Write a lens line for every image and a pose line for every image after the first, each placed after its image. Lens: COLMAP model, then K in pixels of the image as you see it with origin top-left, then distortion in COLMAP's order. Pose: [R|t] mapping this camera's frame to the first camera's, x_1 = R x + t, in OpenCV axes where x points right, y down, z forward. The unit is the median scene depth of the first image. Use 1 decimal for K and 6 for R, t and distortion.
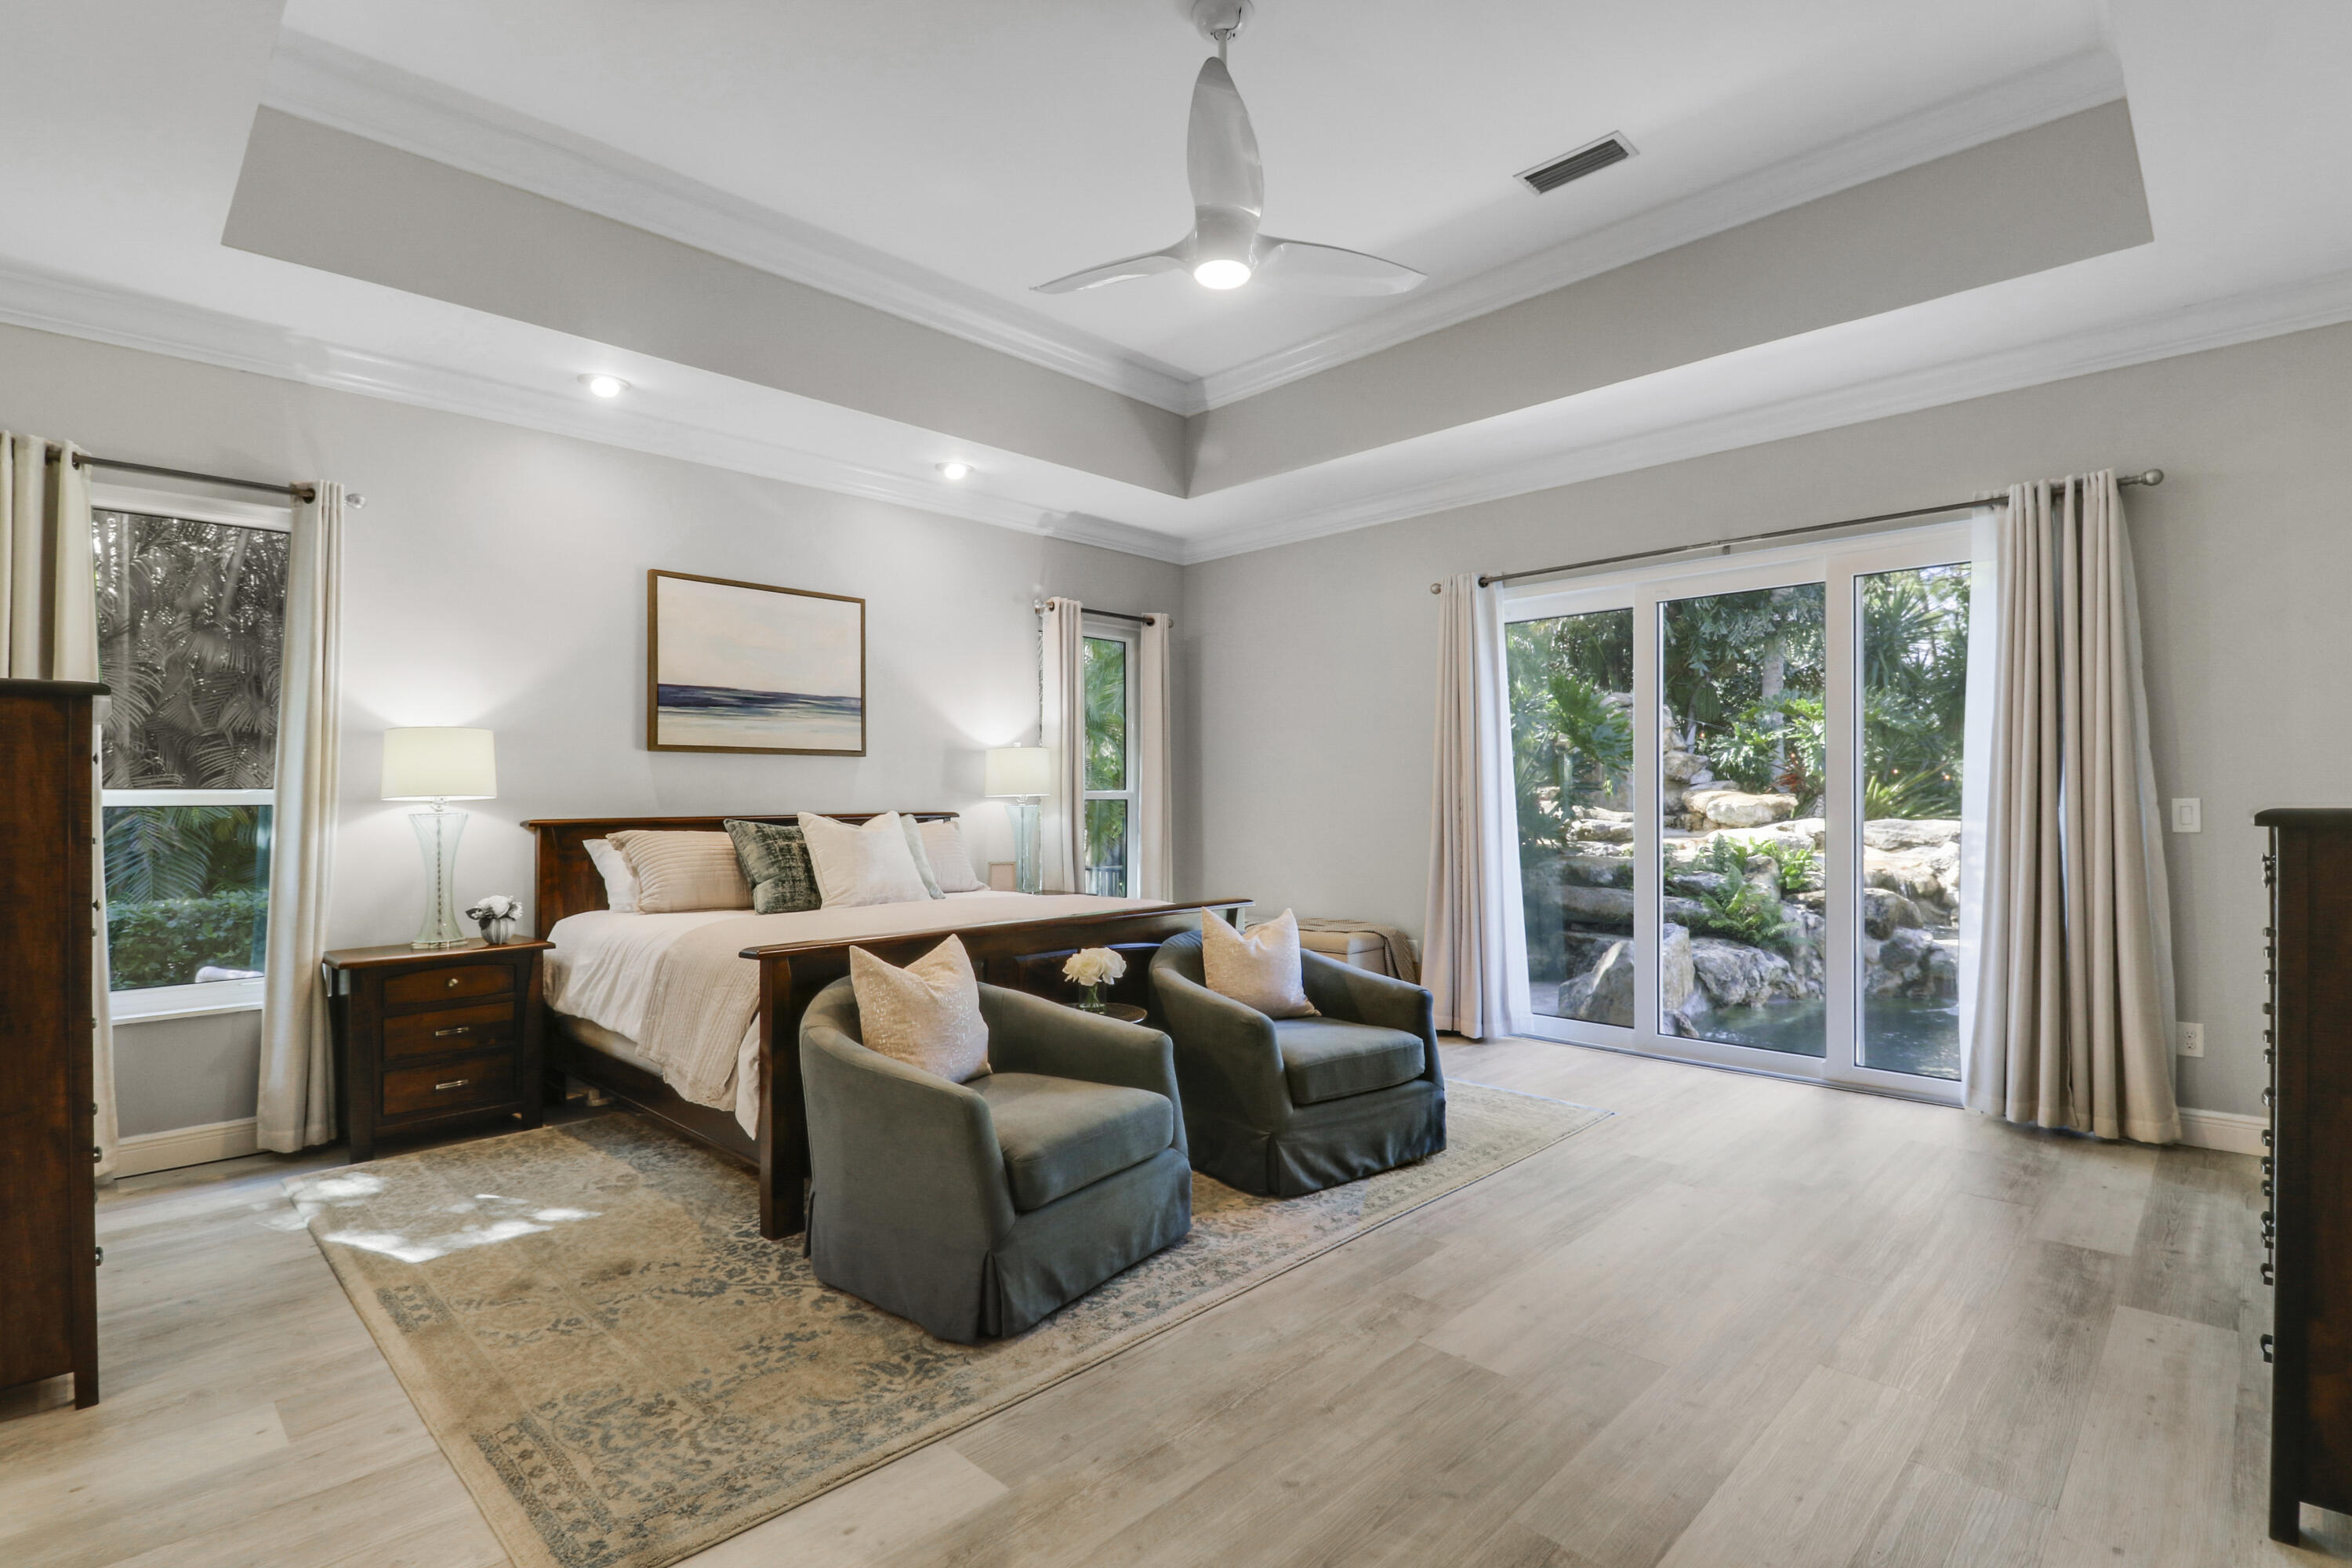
lens RADIAL K [[1103.2, 0, 1184.2], [0, 1103.2, 759.5], [0, 0, 1]] dist [0.002901, -0.000031]
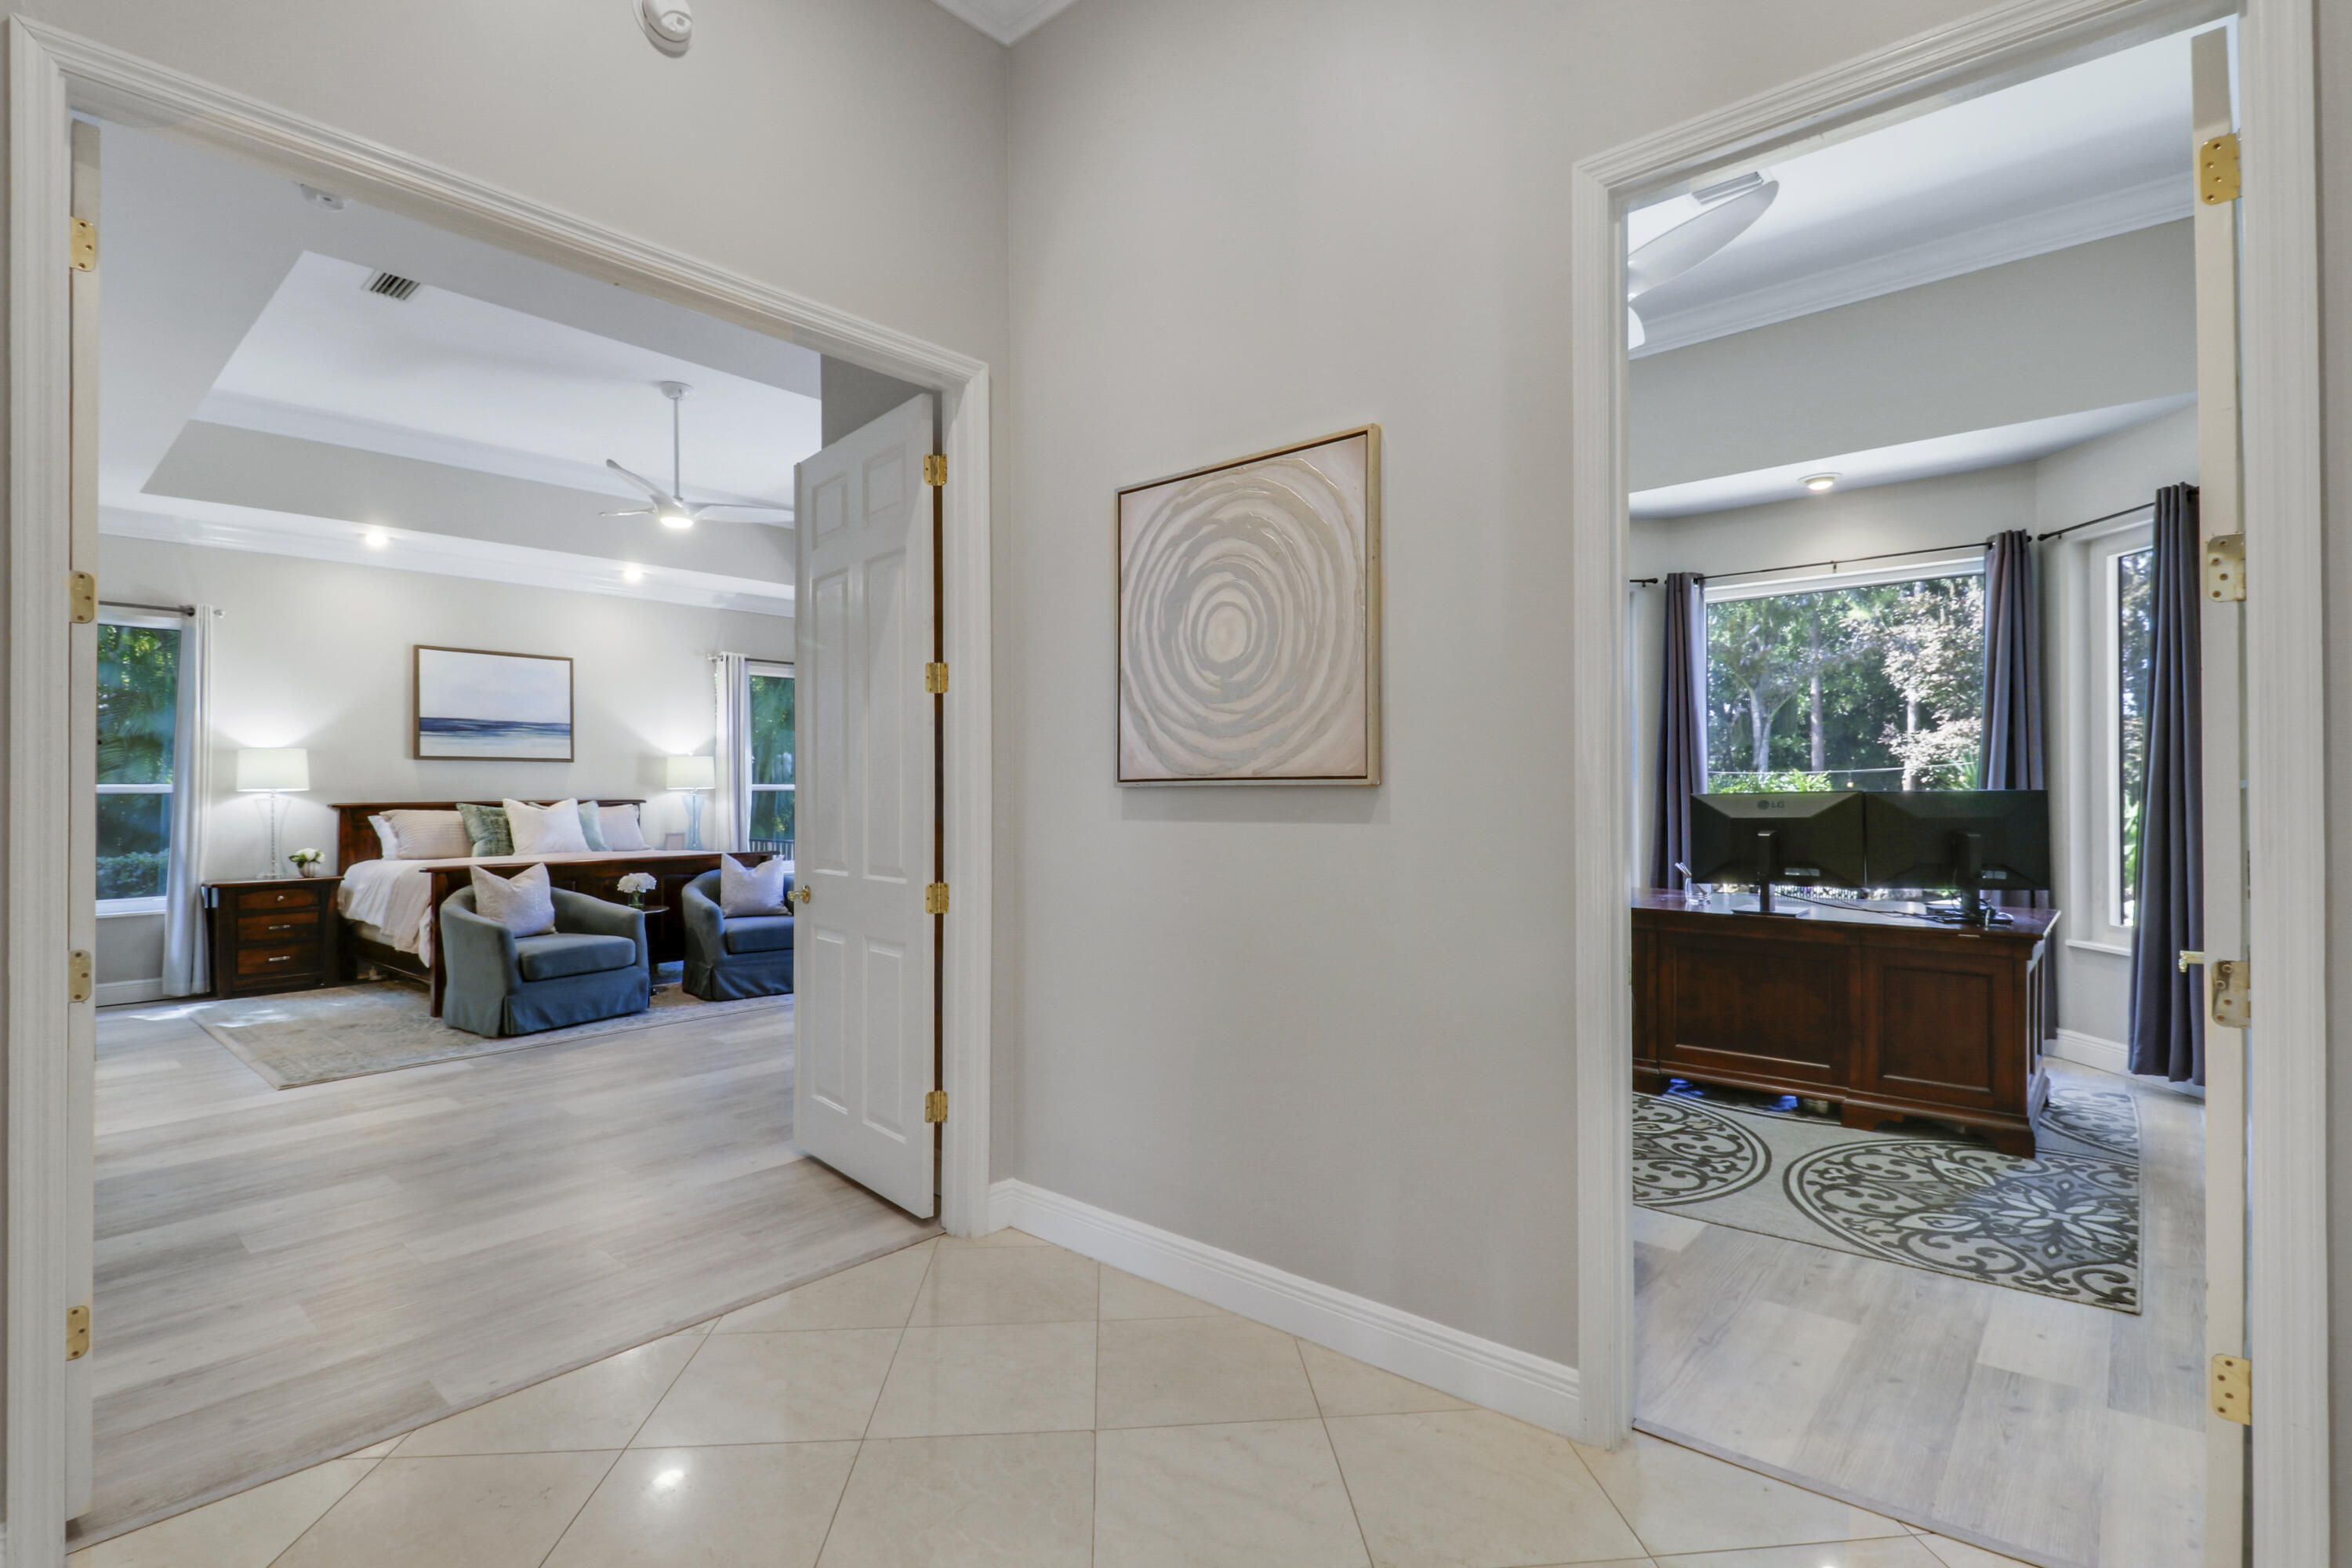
lens RADIAL K [[1107.0, 0, 1177.9], [0, 1107.0, 764.8], [0, 0, 1]] dist [-0.015120, 0.000115]
pose [[0.998398, 0.003864, 0.056454, 0.586589], [-0.004543, 0.999919, 0.011891, -0.027753], [-0.056404, -0.012128, 0.998334, -0.714813]]
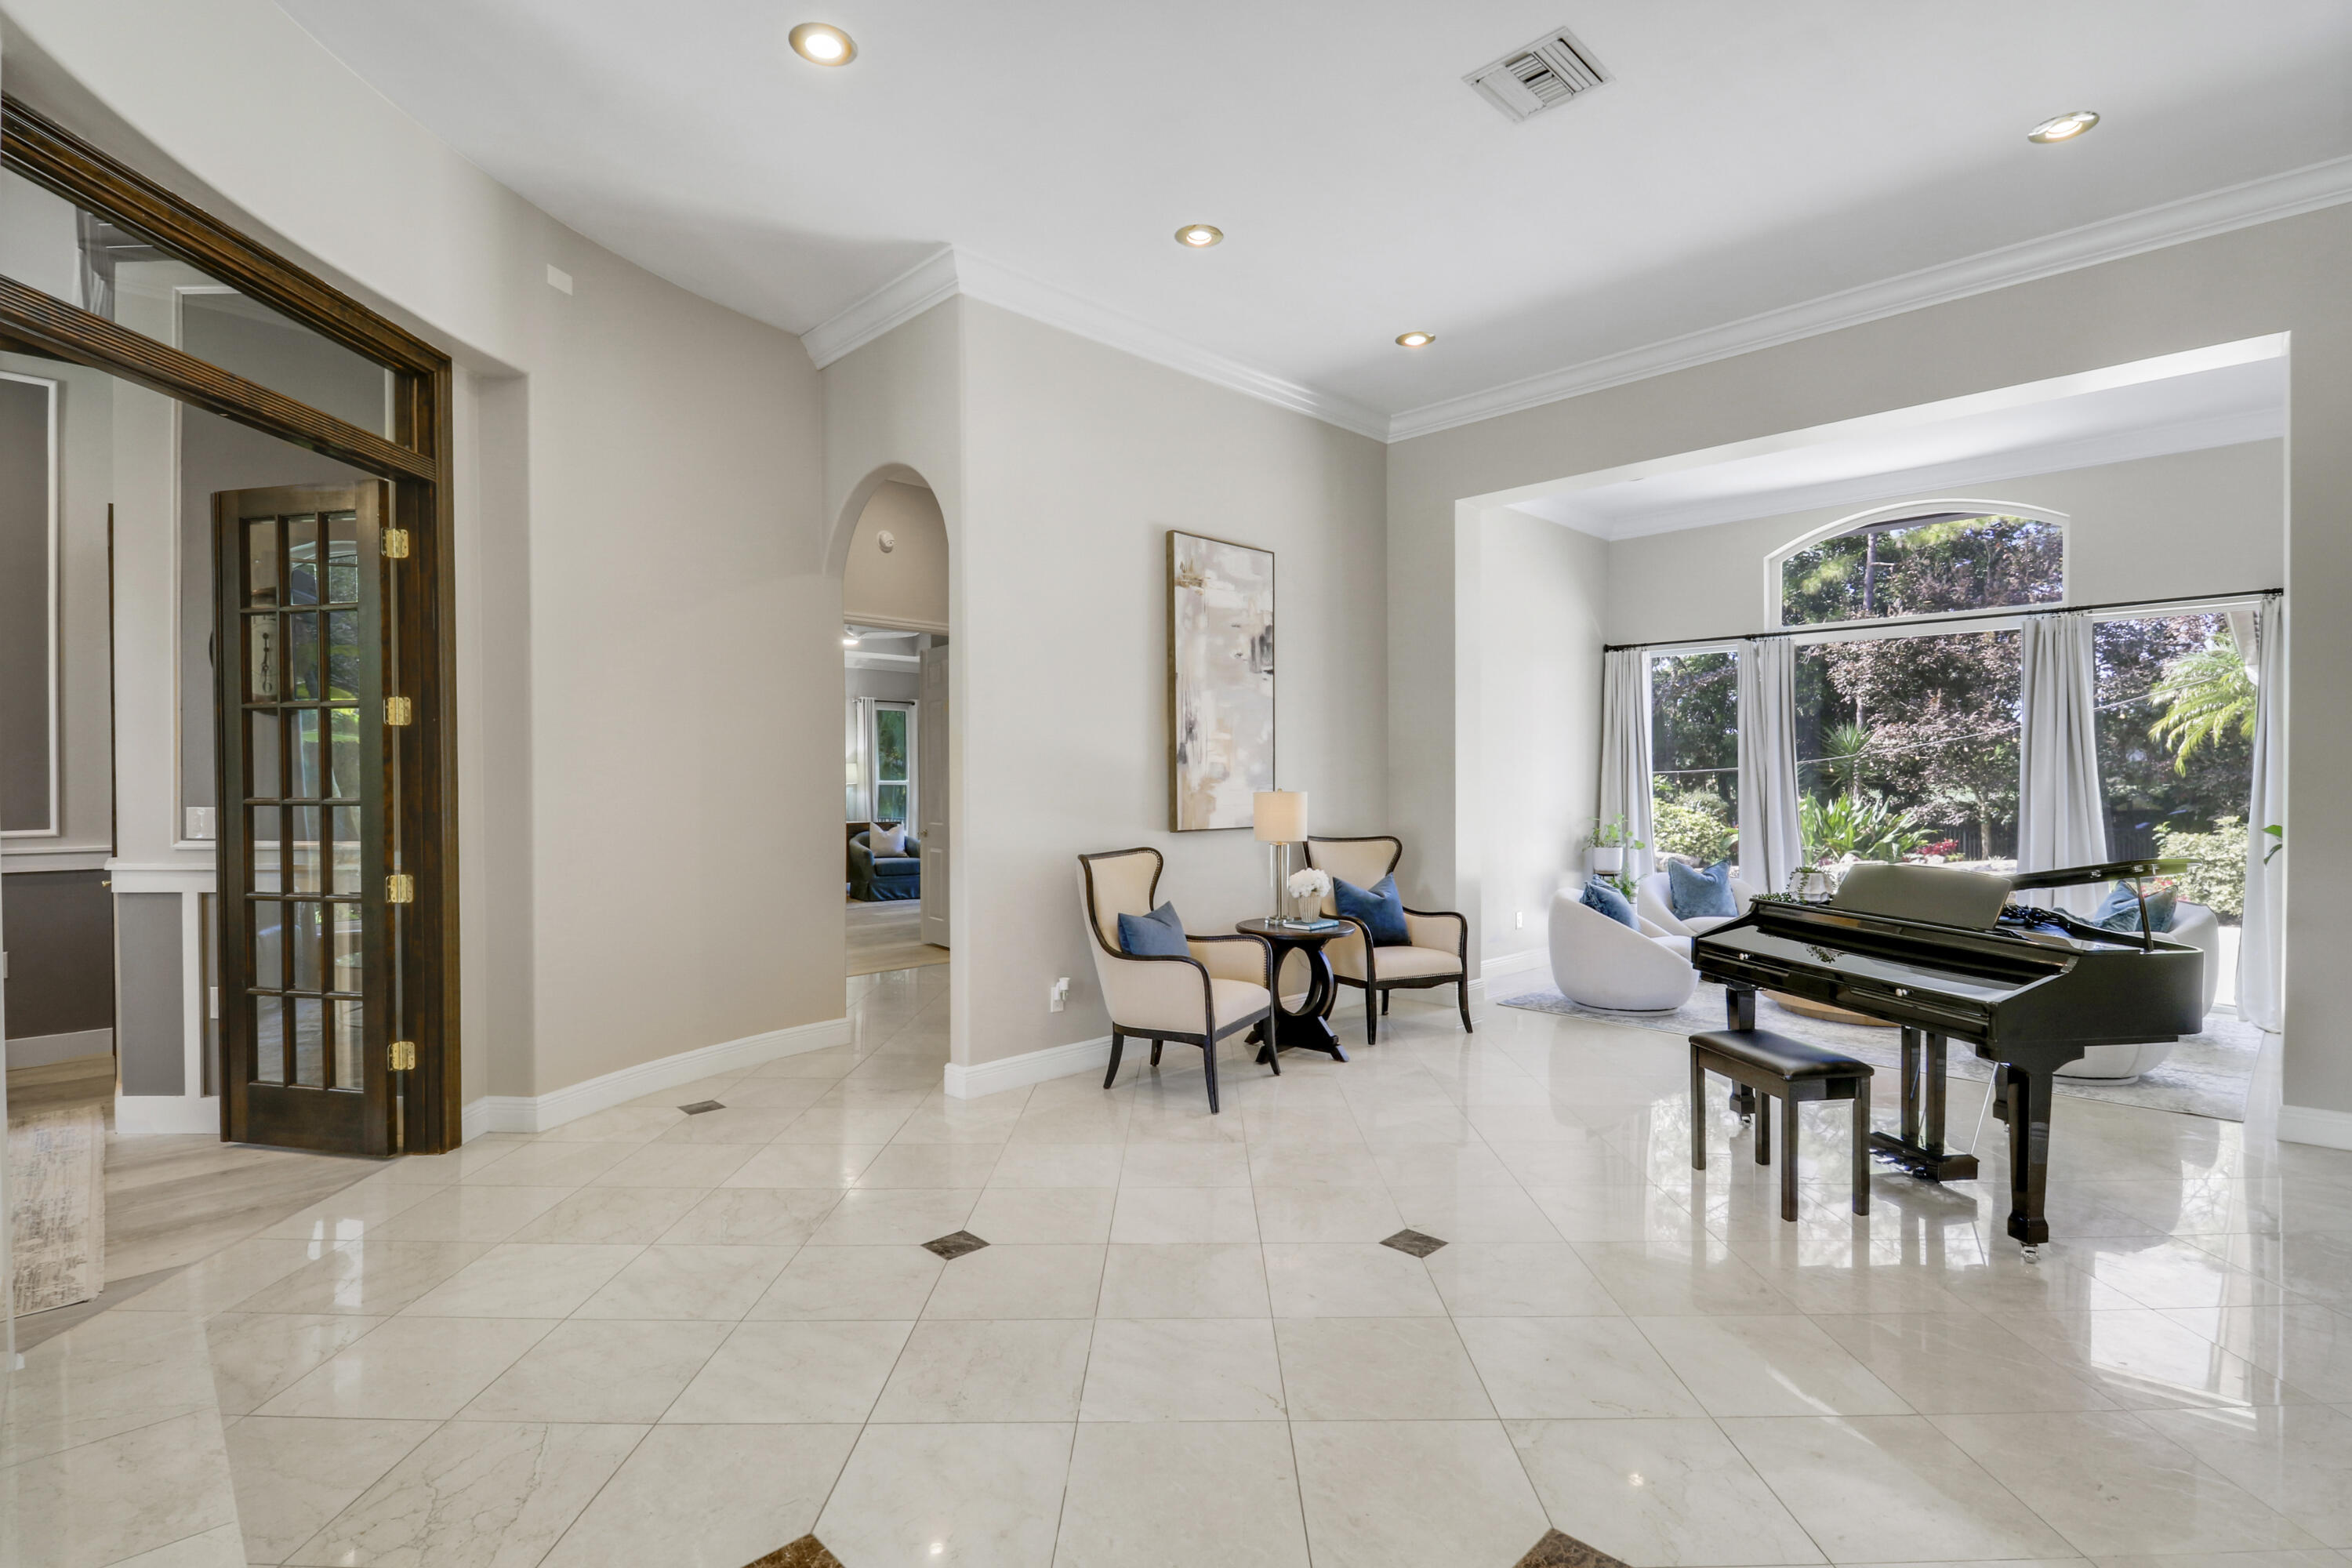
lens RADIAL K [[1107.0, 0, 1177.9], [0, 1107.0, 764.8], [0, 0, 1]] dist [-0.015120, 0.000115]
pose [[0.999835, 0.006670, -0.016867, 0.846895], [-0.006265, 0.999694, 0.023927, -0.094312], [0.017022, -0.023818, 0.999571, -1.875888]]
